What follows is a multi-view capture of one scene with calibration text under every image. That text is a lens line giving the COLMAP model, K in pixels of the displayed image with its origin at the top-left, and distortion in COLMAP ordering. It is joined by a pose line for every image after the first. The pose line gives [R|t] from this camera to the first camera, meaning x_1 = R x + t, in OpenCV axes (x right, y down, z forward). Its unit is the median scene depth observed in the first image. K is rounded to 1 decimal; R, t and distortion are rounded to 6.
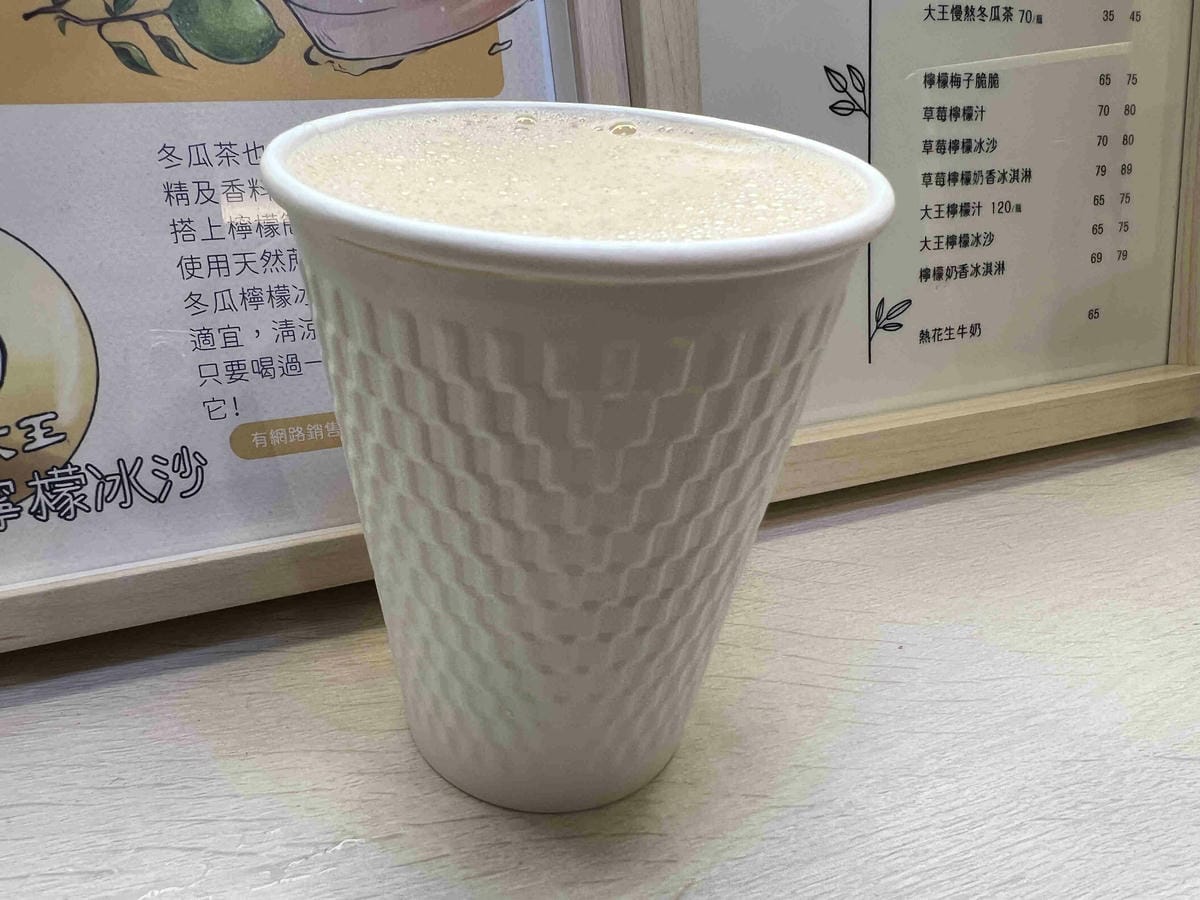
lens RADIAL K [[923.5, 0, 556.5], [0, 923.5, 523.2], [0, 0, 1]] dist [-0.004618, -0.003863]
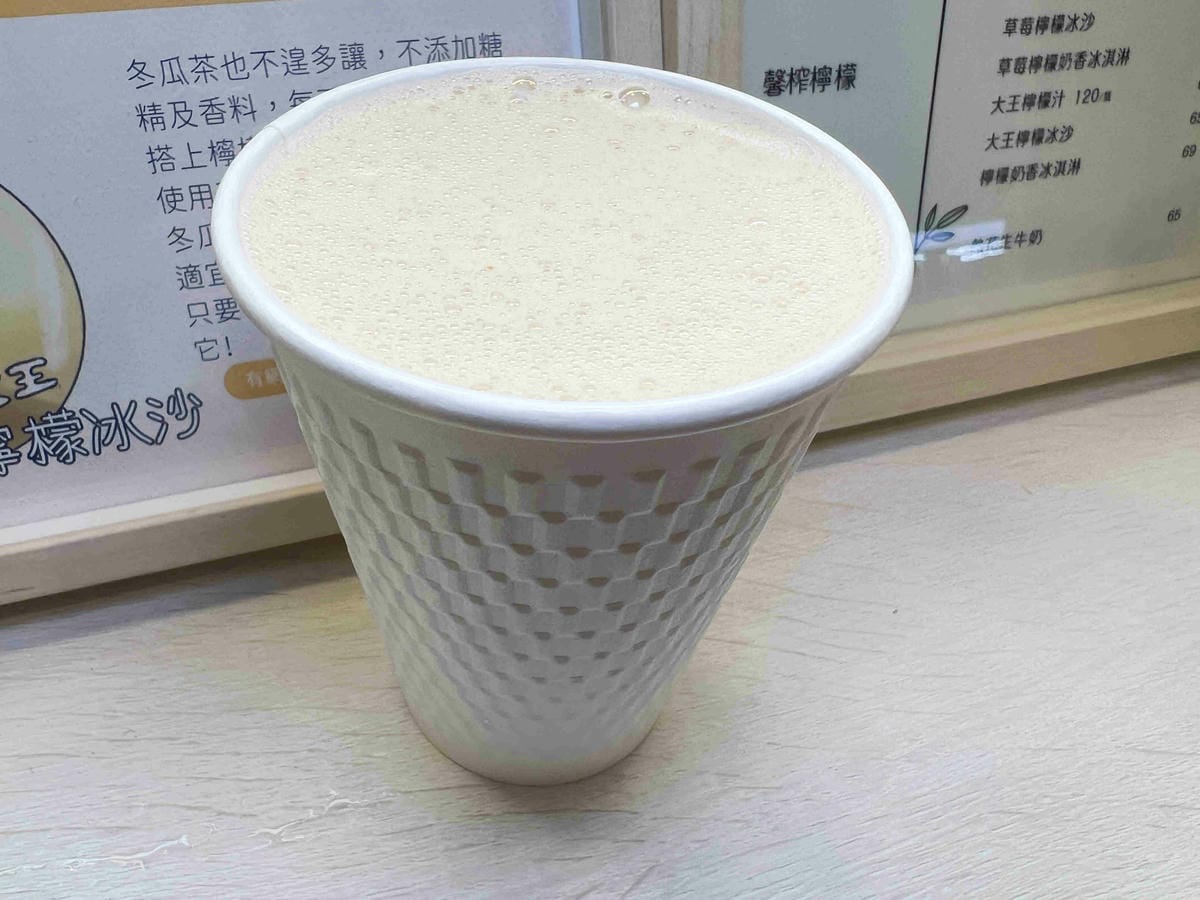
lens RADIAL K [[923.5, 0, 556.5], [0, 923.5, 523.2], [0, 0, 1]] dist [-0.004618, -0.003863]
pose [[0.998144, 0.047823, -0.037713, 0.042492], [-0.037173, 0.968870, 0.244762, -0.206310], [0.048244, -0.242905, 0.968850, 0.037652]]
